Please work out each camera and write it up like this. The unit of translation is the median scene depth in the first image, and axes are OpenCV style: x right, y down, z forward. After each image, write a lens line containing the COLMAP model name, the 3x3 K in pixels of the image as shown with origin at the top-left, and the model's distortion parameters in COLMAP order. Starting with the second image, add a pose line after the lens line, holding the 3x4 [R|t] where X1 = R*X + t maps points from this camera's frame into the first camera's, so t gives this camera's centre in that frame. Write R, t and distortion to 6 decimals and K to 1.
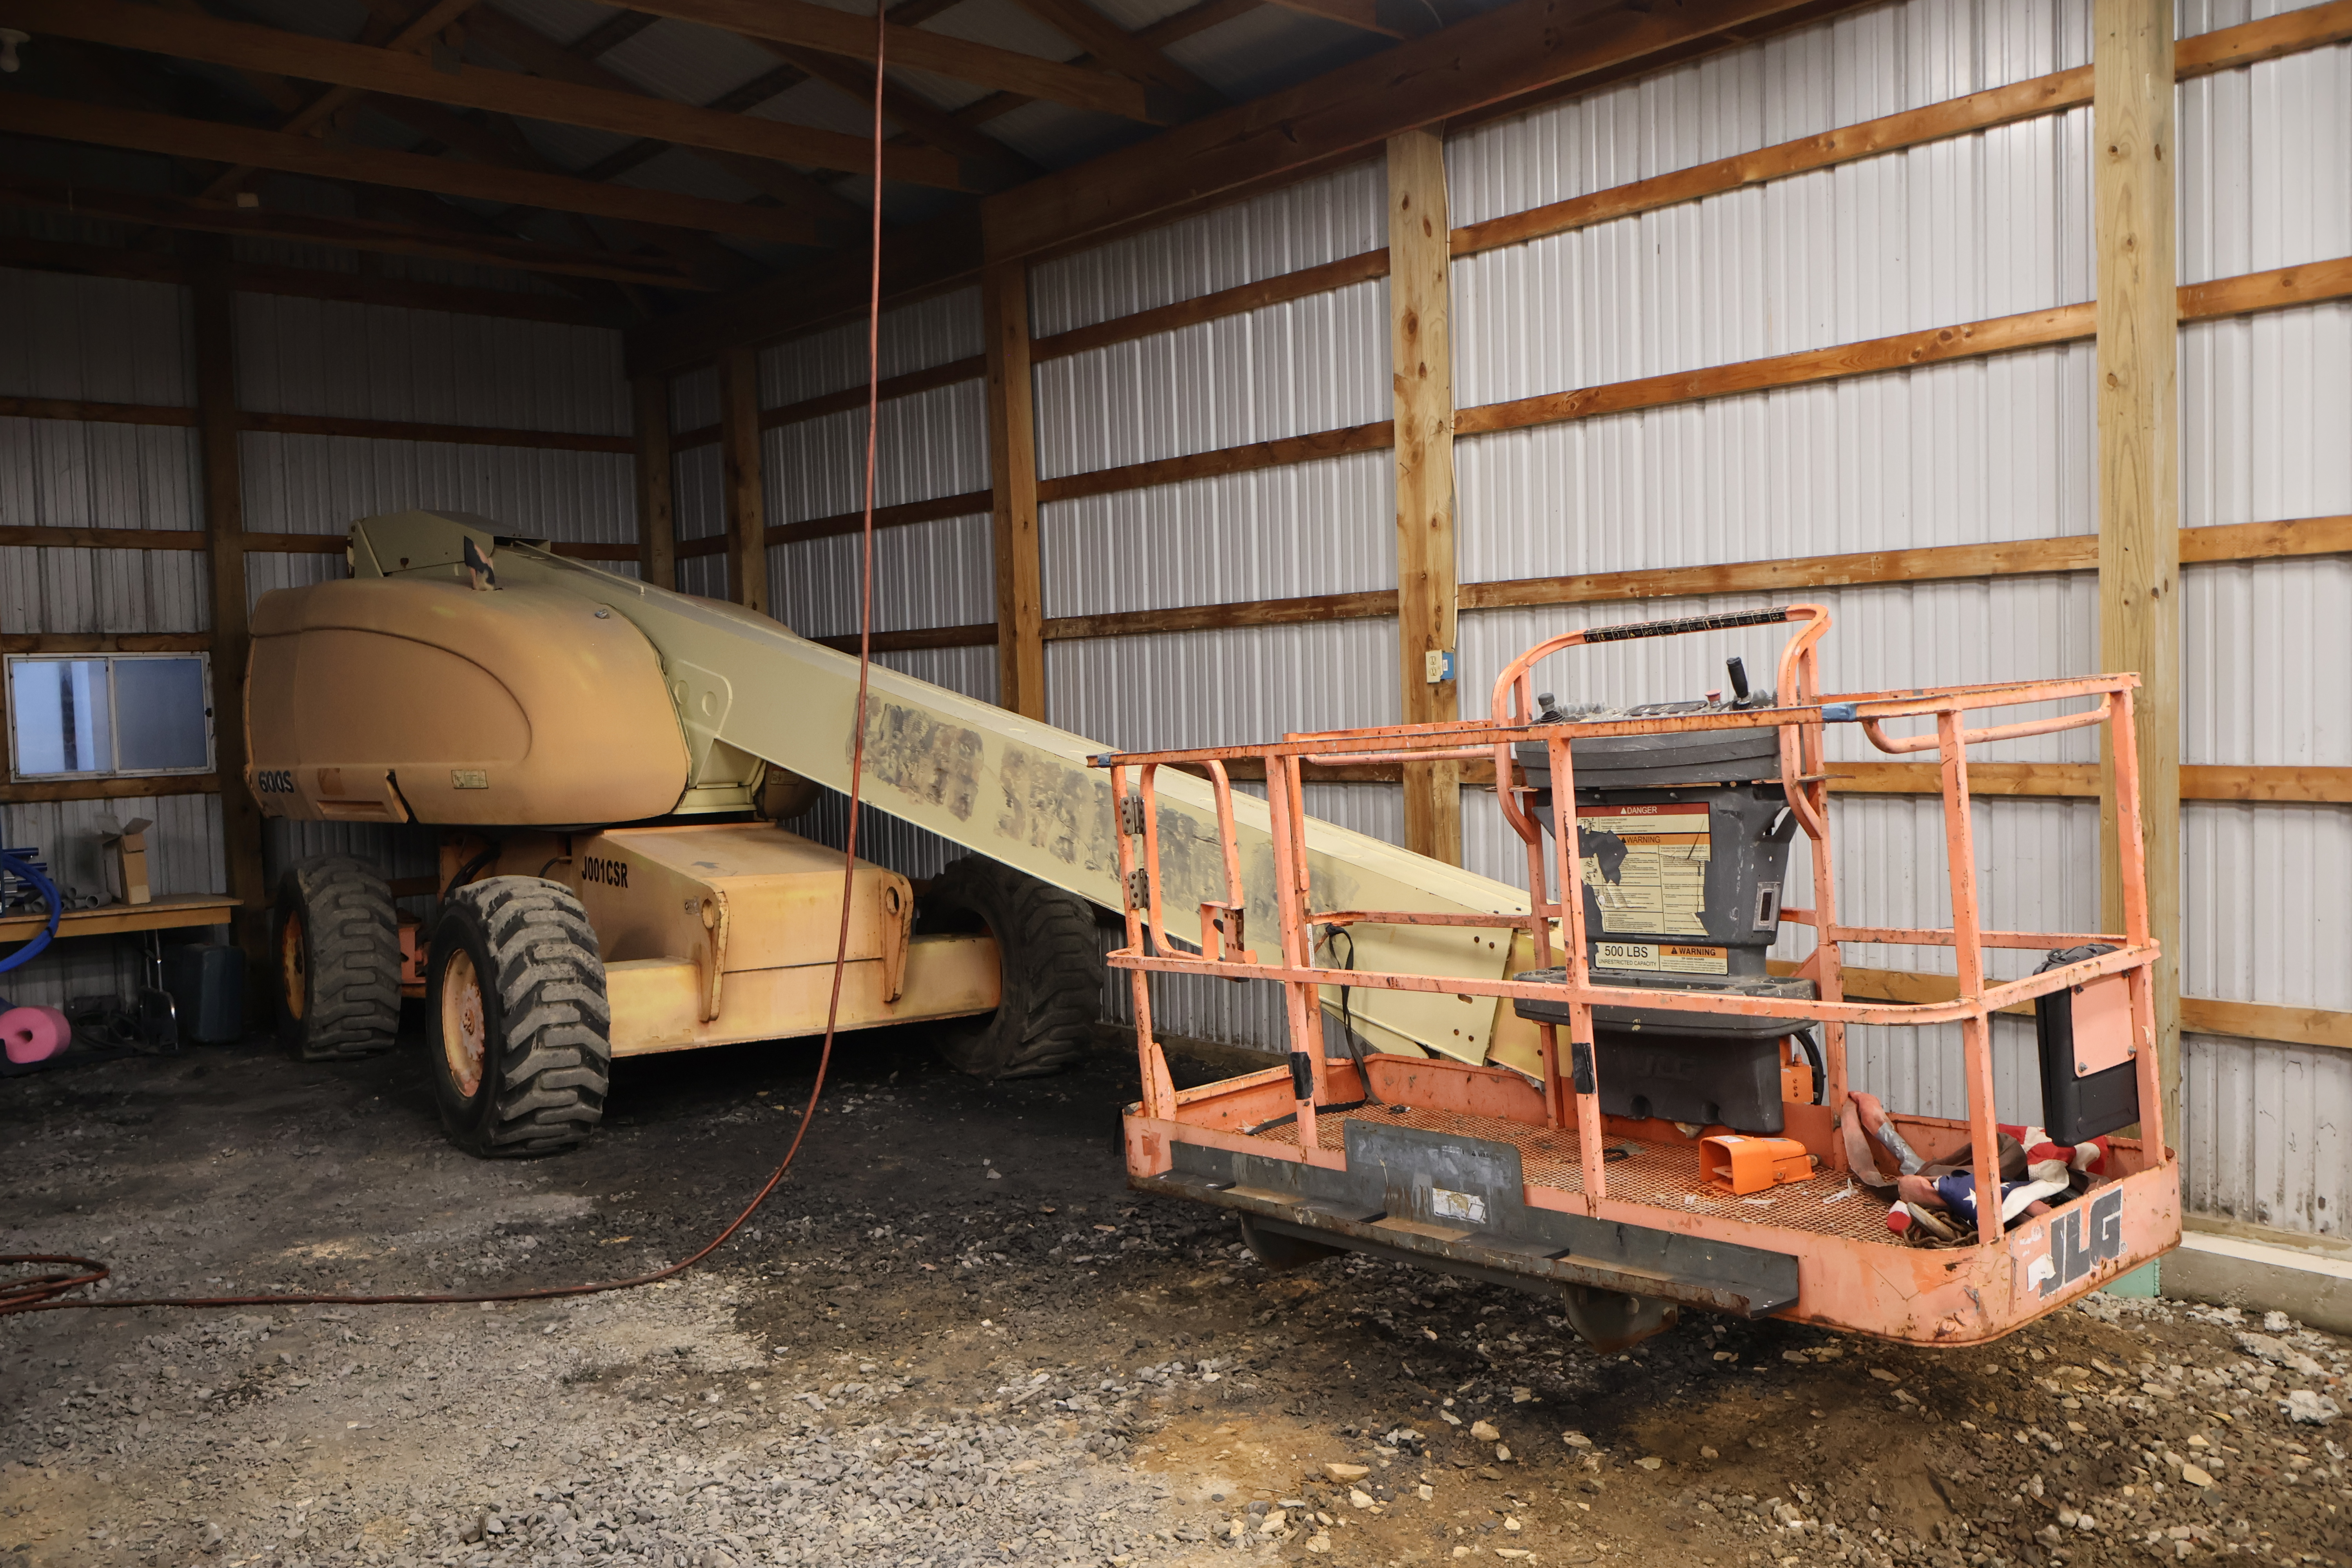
lens RADIAL K [[1980.3, 0, 1171.9], [0, 1980.3, 807.8], [0, 0, 1]] dist [-0.003374, -0.004037]
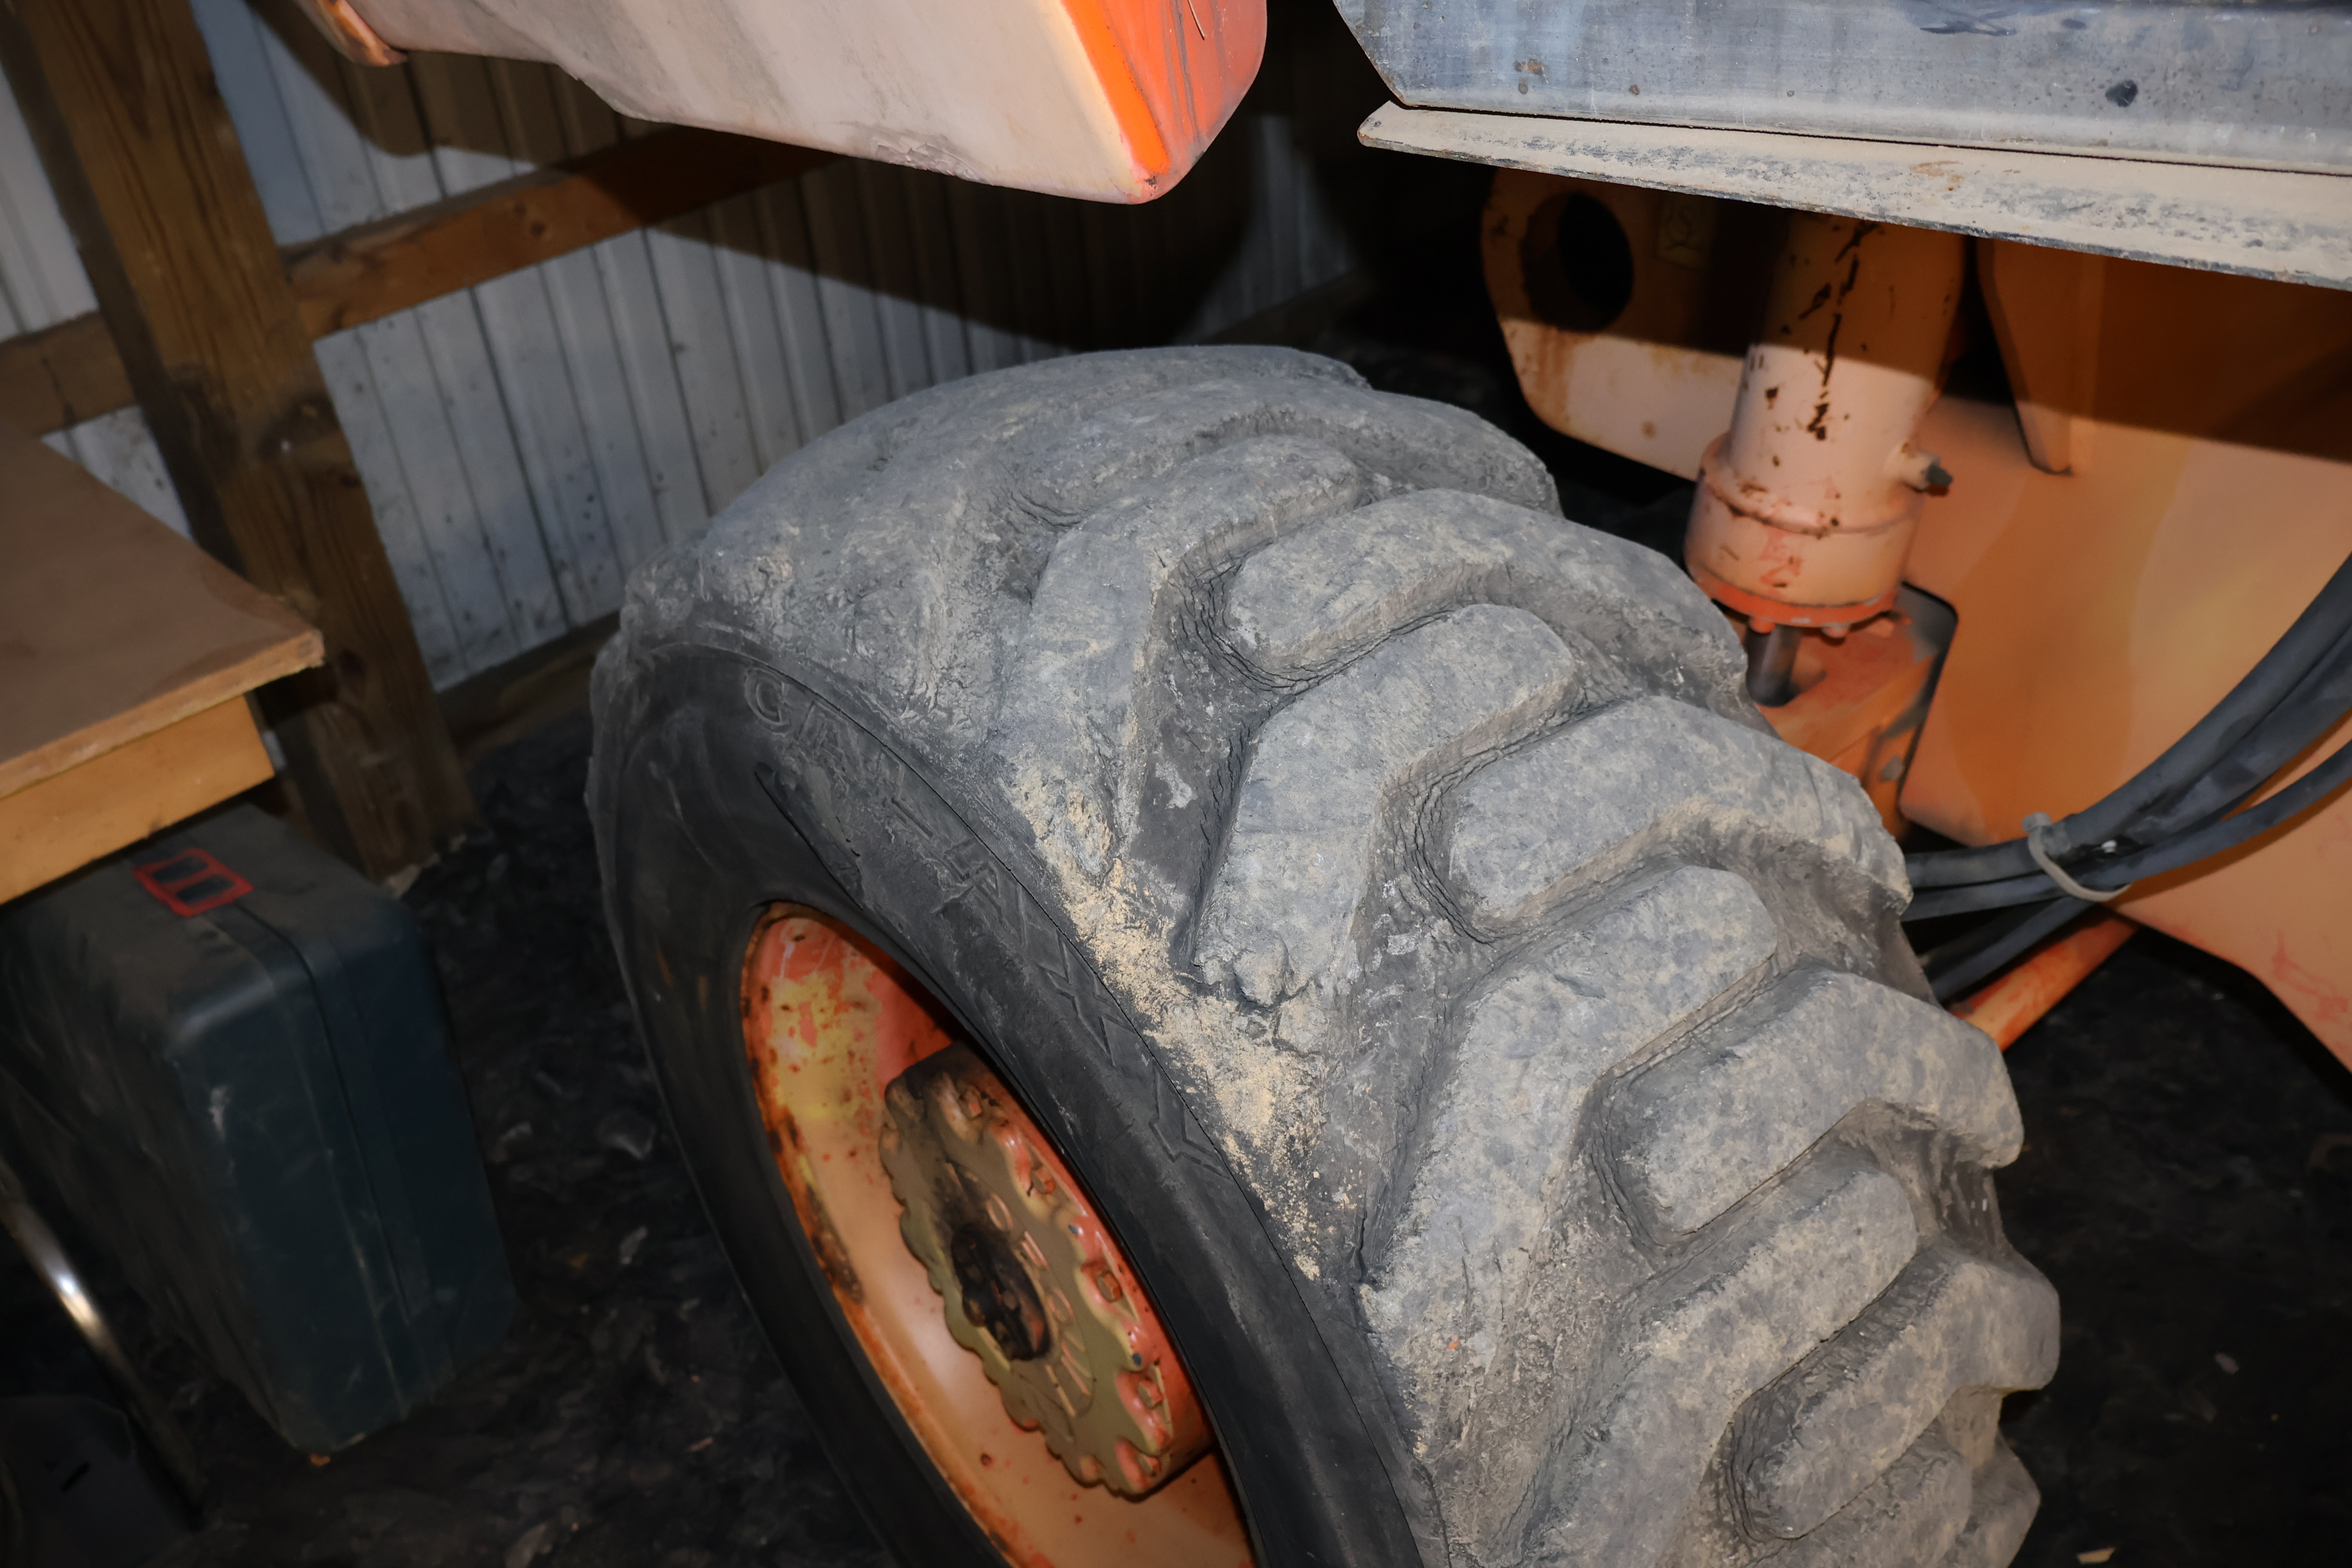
lens RADIAL K [[1965.1, 0, 1164.2], [0, 1965.1, 776.2], [0, 0, 1]] dist [-0.001927, -0.000878]
pose [[0.996345, -0.082877, 0.020679, -0.578182], [0.059801, 0.849660, 0.523930, -0.021448], [-0.060992, -0.520778, 0.851510, 1.220495]]
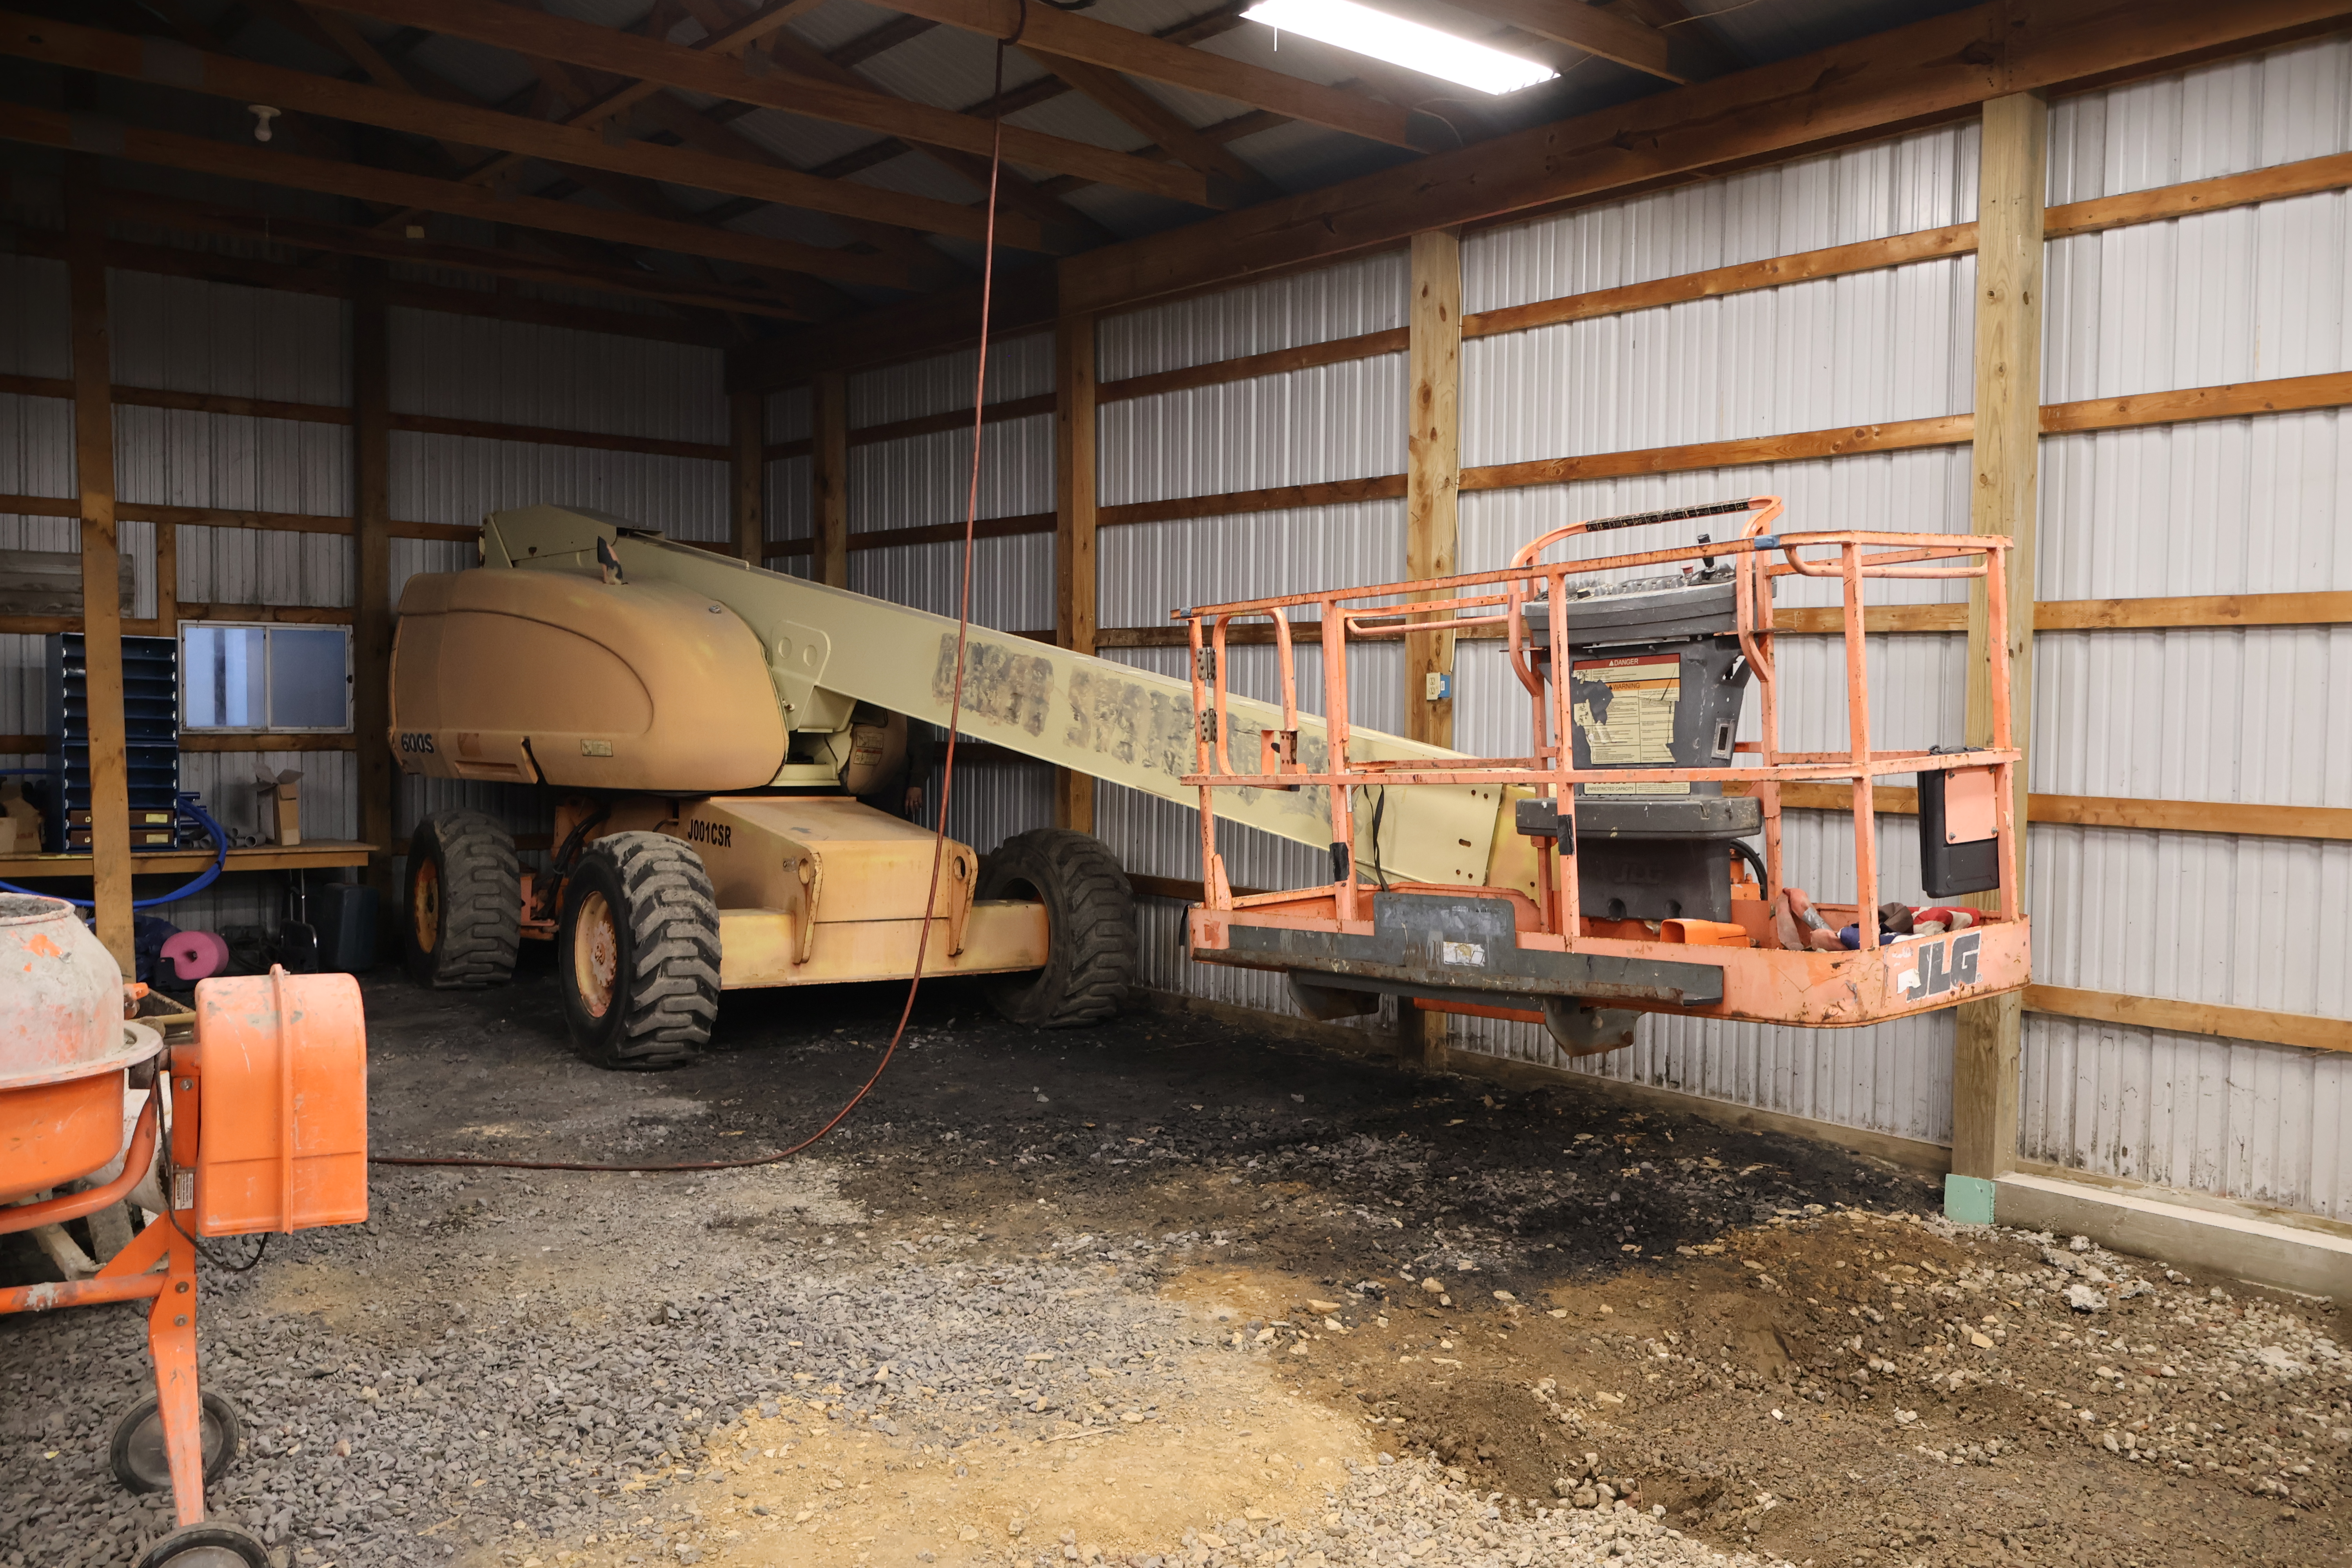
lens RADIAL K [[1985.0, 0, 1179.4], [0, 1985.0, 793.0], [0, 0, 1]] dist [-0.007231, -0.002857]
pose [[0.999075, 0.042209, -0.008225, -0.005827], [-0.042271, 0.999078, -0.007557, 0.007552], [0.007899, 0.007898, 0.999938, -0.183838]]
